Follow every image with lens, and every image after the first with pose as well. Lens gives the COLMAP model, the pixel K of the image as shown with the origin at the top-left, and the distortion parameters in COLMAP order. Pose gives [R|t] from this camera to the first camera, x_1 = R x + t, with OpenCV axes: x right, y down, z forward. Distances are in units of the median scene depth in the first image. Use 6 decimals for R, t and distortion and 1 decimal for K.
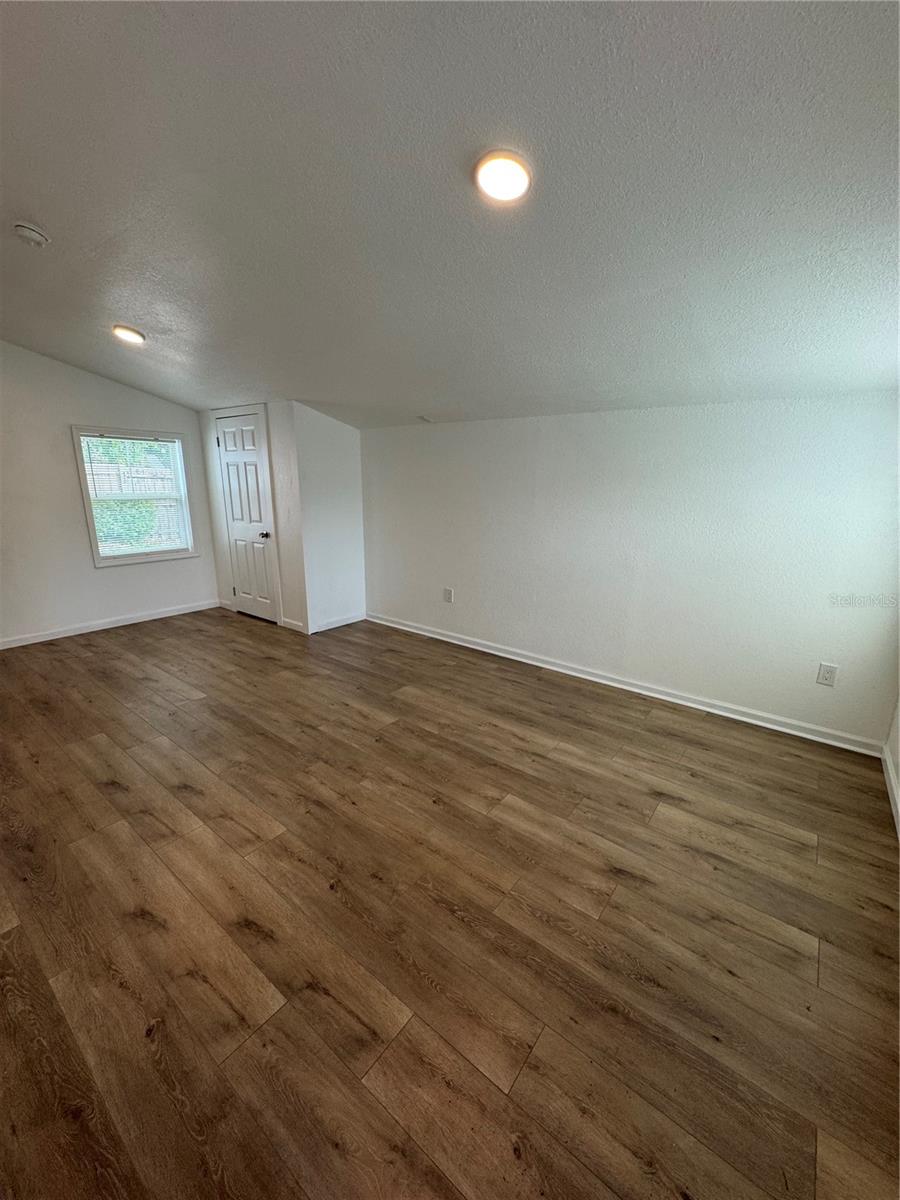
lens RADIAL K [[482.5, 0, 455.7], [0, 482.5, 604.1], [0, 0, 1]] dist [-0.004228, 0.000924]
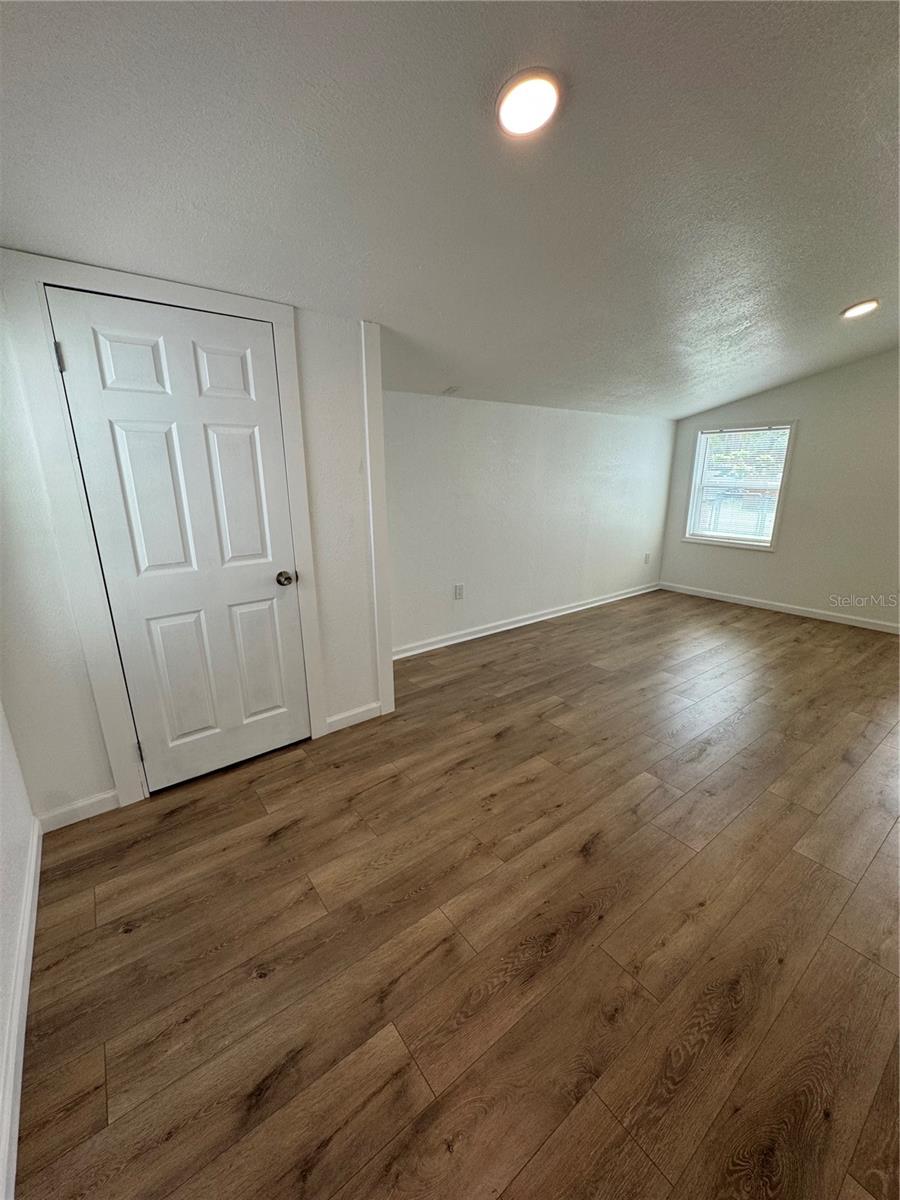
lens RADIAL K [[482.5, 0, 448.8], [0, 482.5, 601.6], [0, 0, 1]] dist [-0.004228, 0.000924]
pose [[0.266645, -0.269585, 0.925324, -1.363050], [0.252306, 0.946127, 0.202940, -0.298870], [-0.930184, 0.179352, 0.320298, 1.158855]]
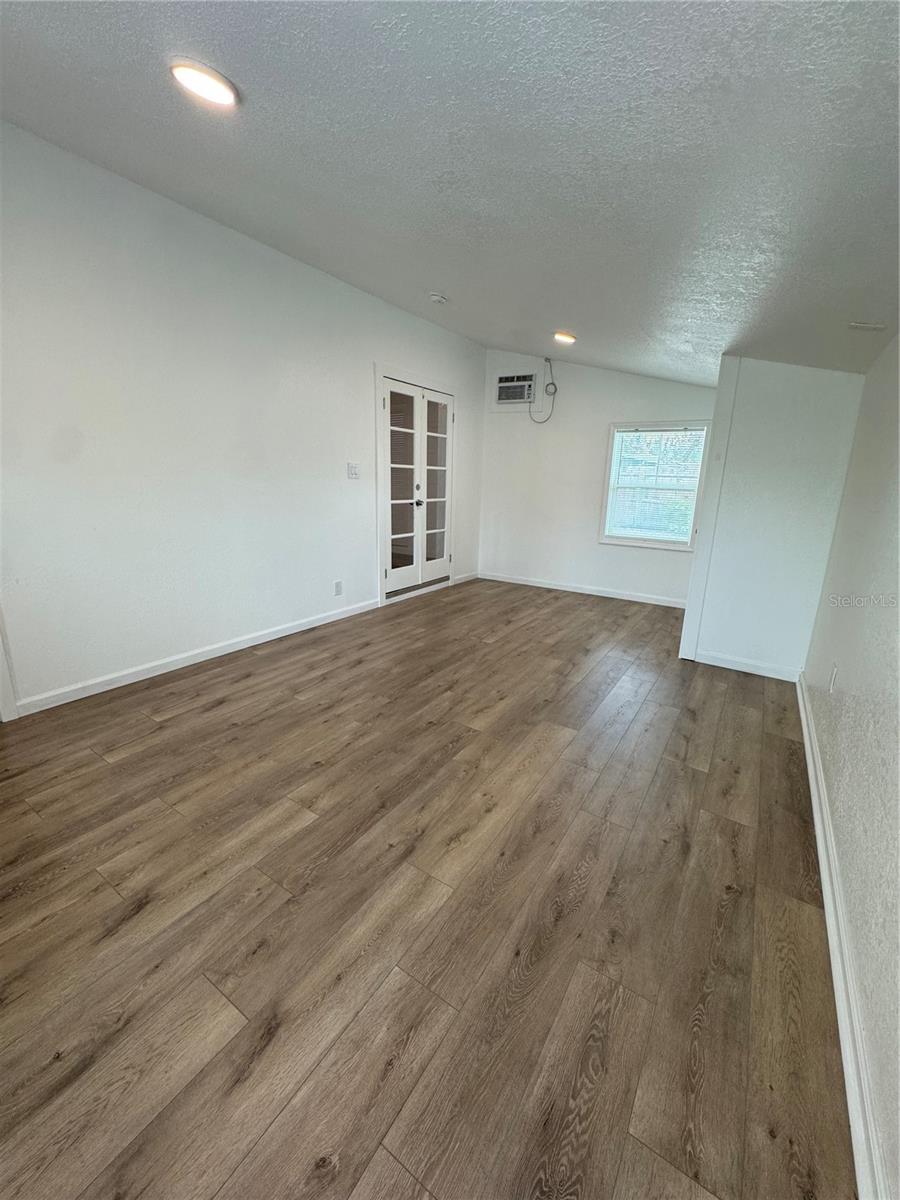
lens RADIAL K [[482.5, 0, 441.3], [0, 482.5, 599.5], [0, 0, 1]] dist [-0.004228, 0.000924]
pose [[0.060812, 0.232641, -0.970660, 0.675740], [-0.273846, 0.939034, 0.207904, -0.136678], [0.959849, 0.253168, 0.120813, 0.836919]]
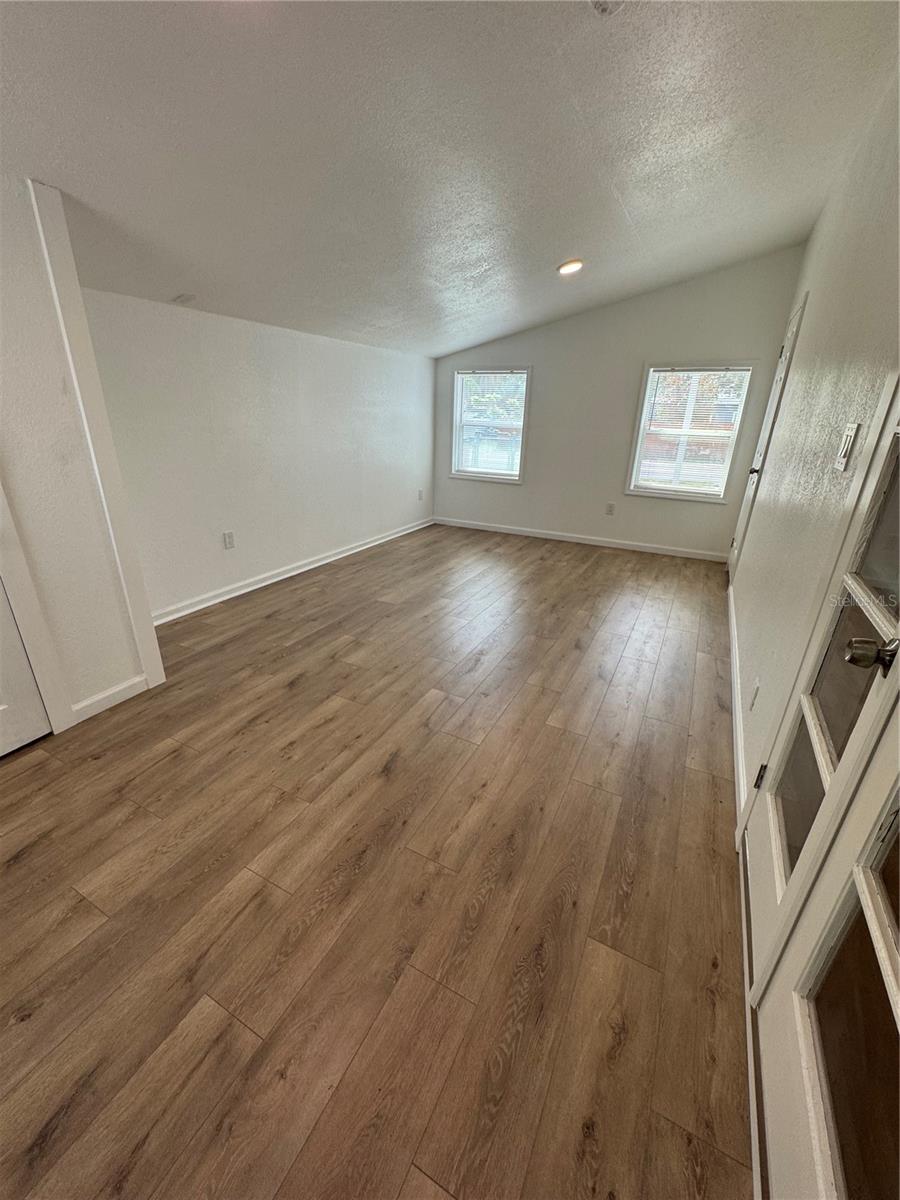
lens RADIAL K [[482.5, 0, 451.8], [0, 482.5, 603.3], [0, 0, 1]] dist [-0.004228, 0.000924]
pose [[-0.175709, -0.384510, 0.906244, -1.358720], [0.219502, 0.882089, 0.416819, -0.285130], [-0.959659, 0.272161, -0.070590, 1.148957]]
